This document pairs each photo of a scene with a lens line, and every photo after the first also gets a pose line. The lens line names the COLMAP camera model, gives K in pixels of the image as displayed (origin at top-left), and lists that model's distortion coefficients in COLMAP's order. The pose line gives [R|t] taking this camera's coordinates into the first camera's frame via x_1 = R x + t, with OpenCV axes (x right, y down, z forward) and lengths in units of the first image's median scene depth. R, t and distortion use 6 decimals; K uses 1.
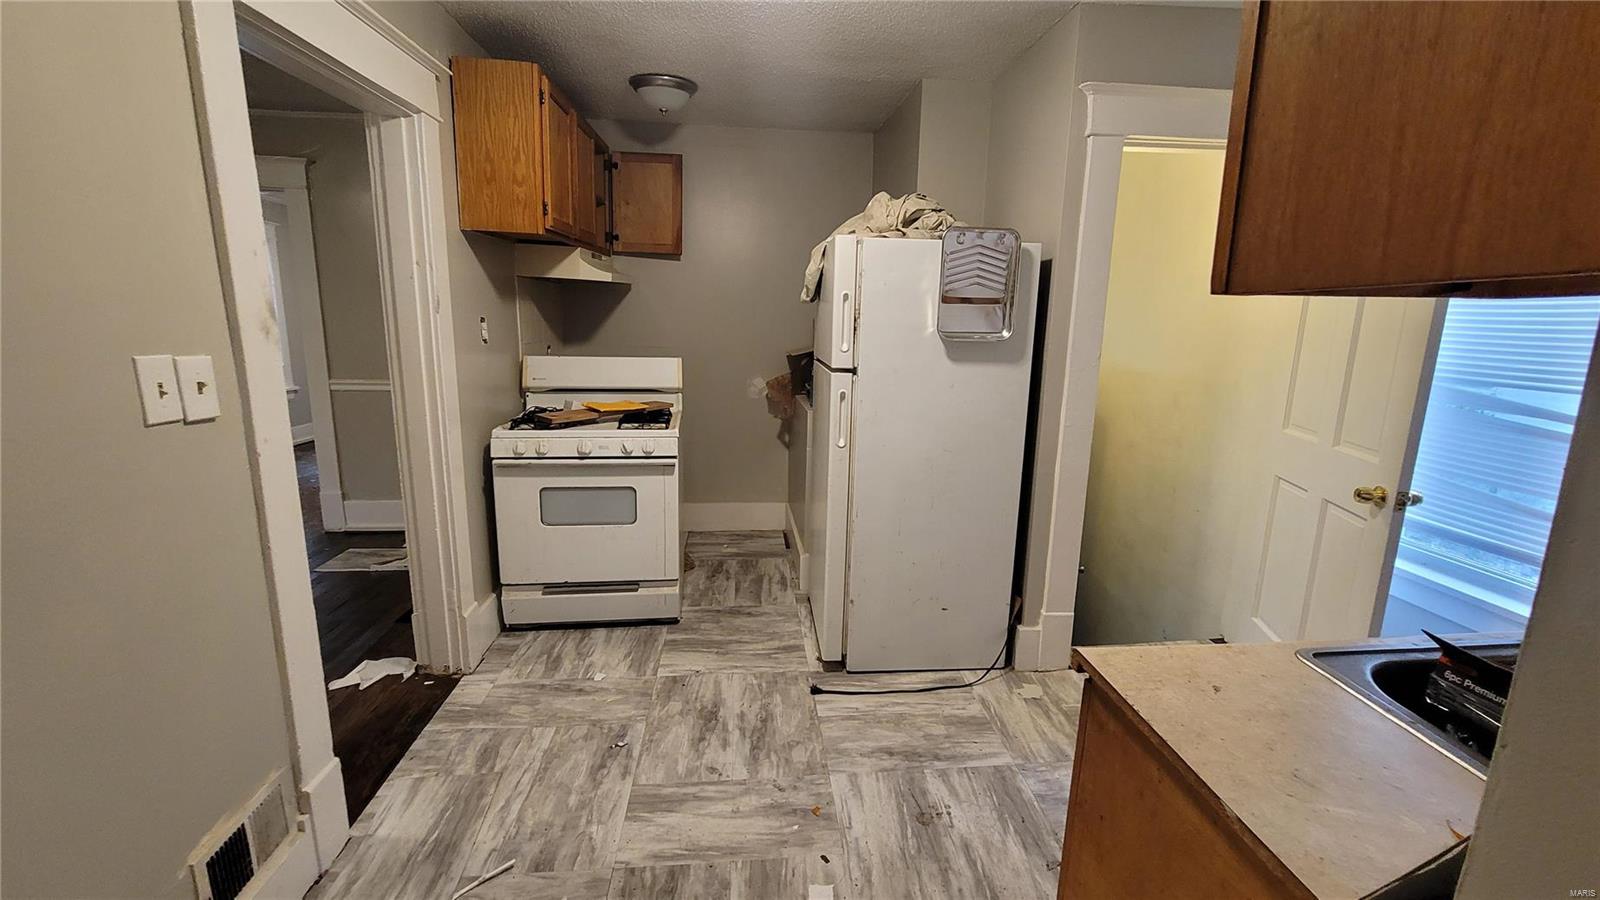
lens RADIAL K [[665.7, 0, 809.3], [0, 665.7, 454.1], [0, 0, 1]] dist [-0.006519, 0.000060]
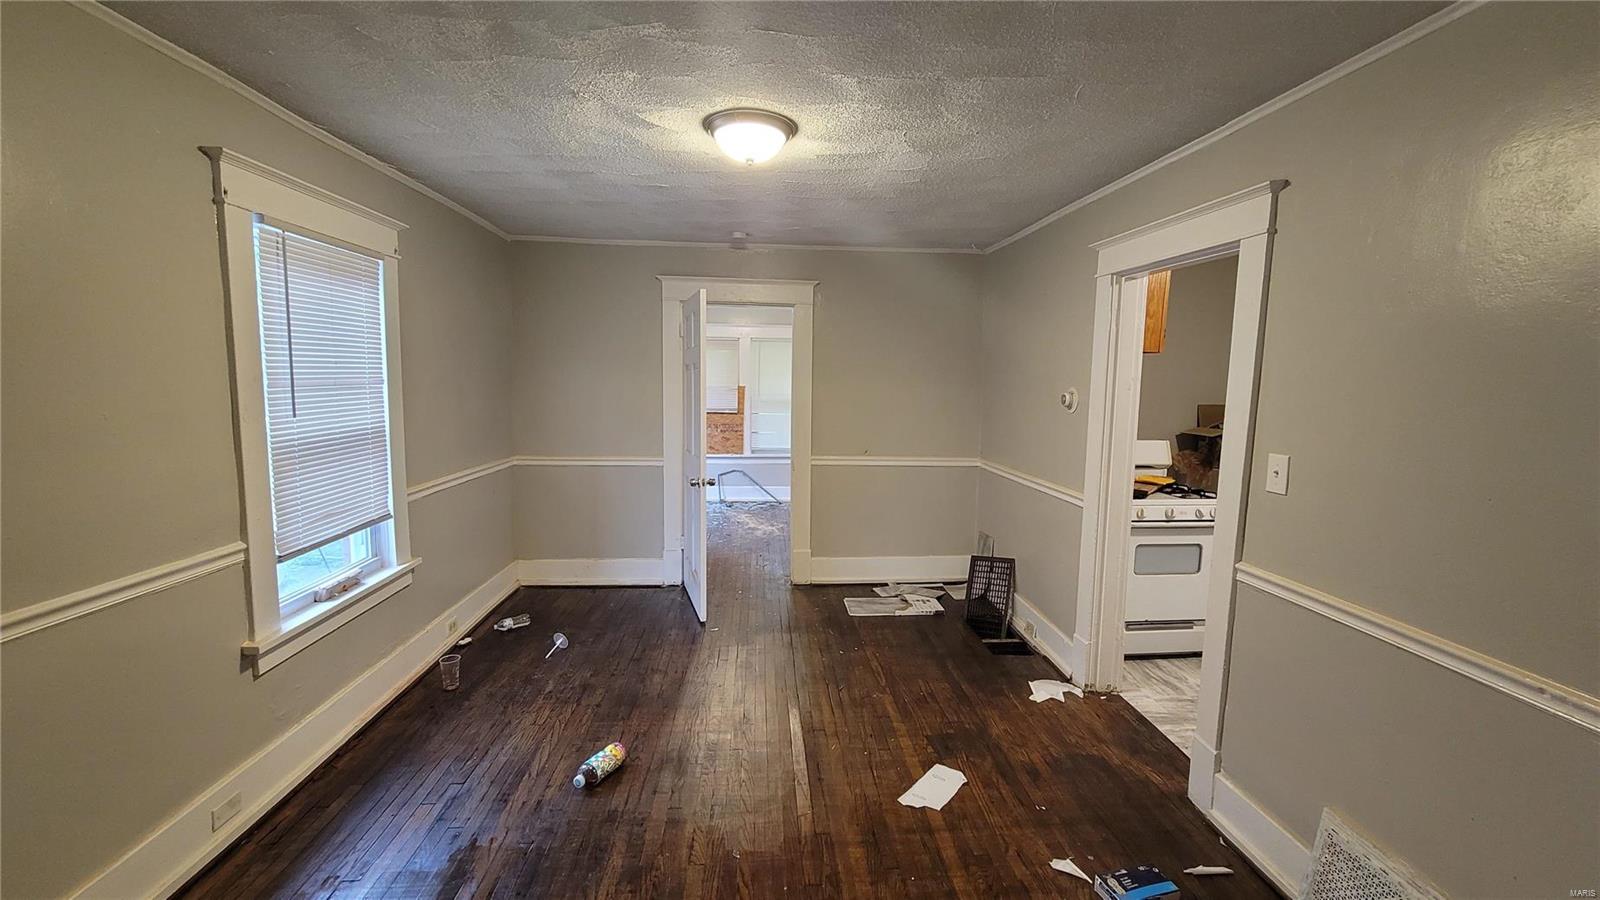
lens RADIAL K [[665.7, 0, 815.1], [0, 665.7, 446.9], [0, 0, 1]] dist [-0.006519, 0.000060]
pose [[0.999850, -0.001648, -0.017266, -0.978663], [-0.000199, 0.994321, -0.106423, 0.000104], [0.017343, 0.106411, 0.994171, -0.296585]]
